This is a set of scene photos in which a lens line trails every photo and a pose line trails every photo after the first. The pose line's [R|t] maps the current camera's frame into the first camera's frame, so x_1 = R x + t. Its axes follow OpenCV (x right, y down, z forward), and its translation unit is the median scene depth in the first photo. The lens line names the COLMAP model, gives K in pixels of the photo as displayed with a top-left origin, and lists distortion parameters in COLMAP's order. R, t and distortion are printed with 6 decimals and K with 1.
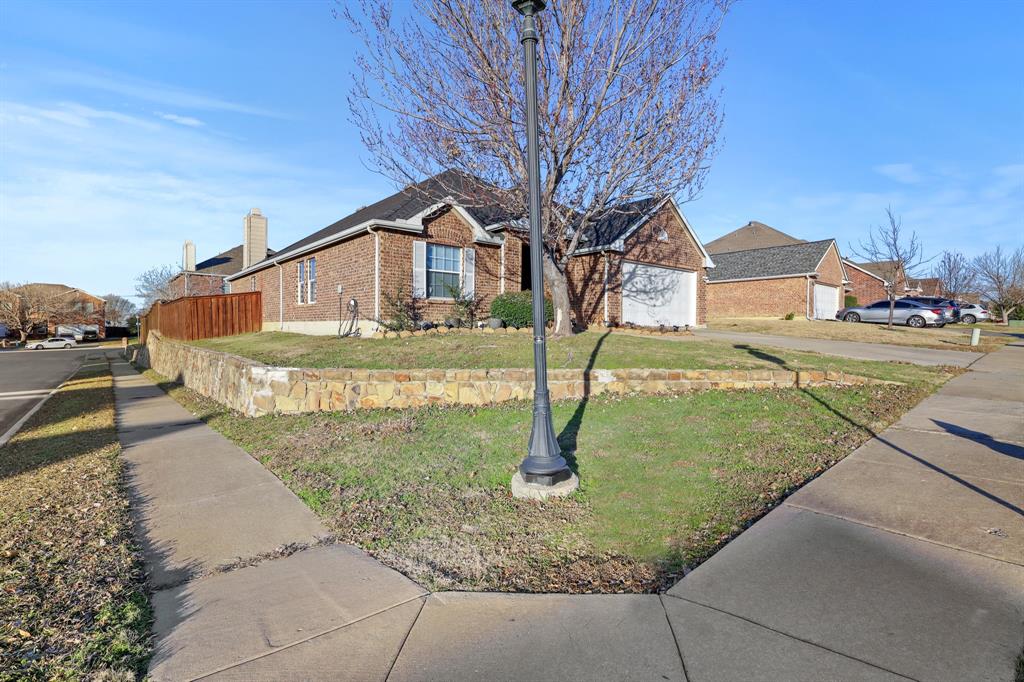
lens RADIAL K [[487.1, 0, 516.5], [0, 487.1, 327.5], [0, 0, 1]] dist [0.001453, 0.000783]
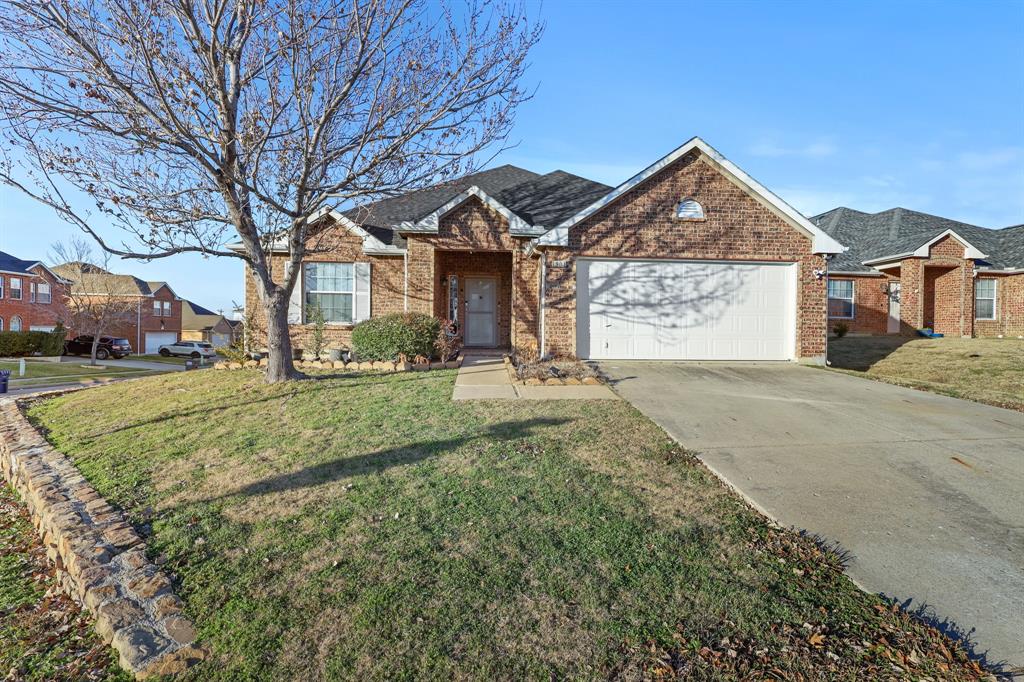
lens RADIAL K [[487.1, 0, 516.5], [0, 487.1, 327.5], [0, 0, 1]] dist [0.001453, 0.000783]
pose [[0.798425, -0.004259, -0.602079, 0.530474], [-0.007604, 0.999824, -0.017157, -0.033661], [0.602046, 0.018277, 0.798252, 0.423114]]
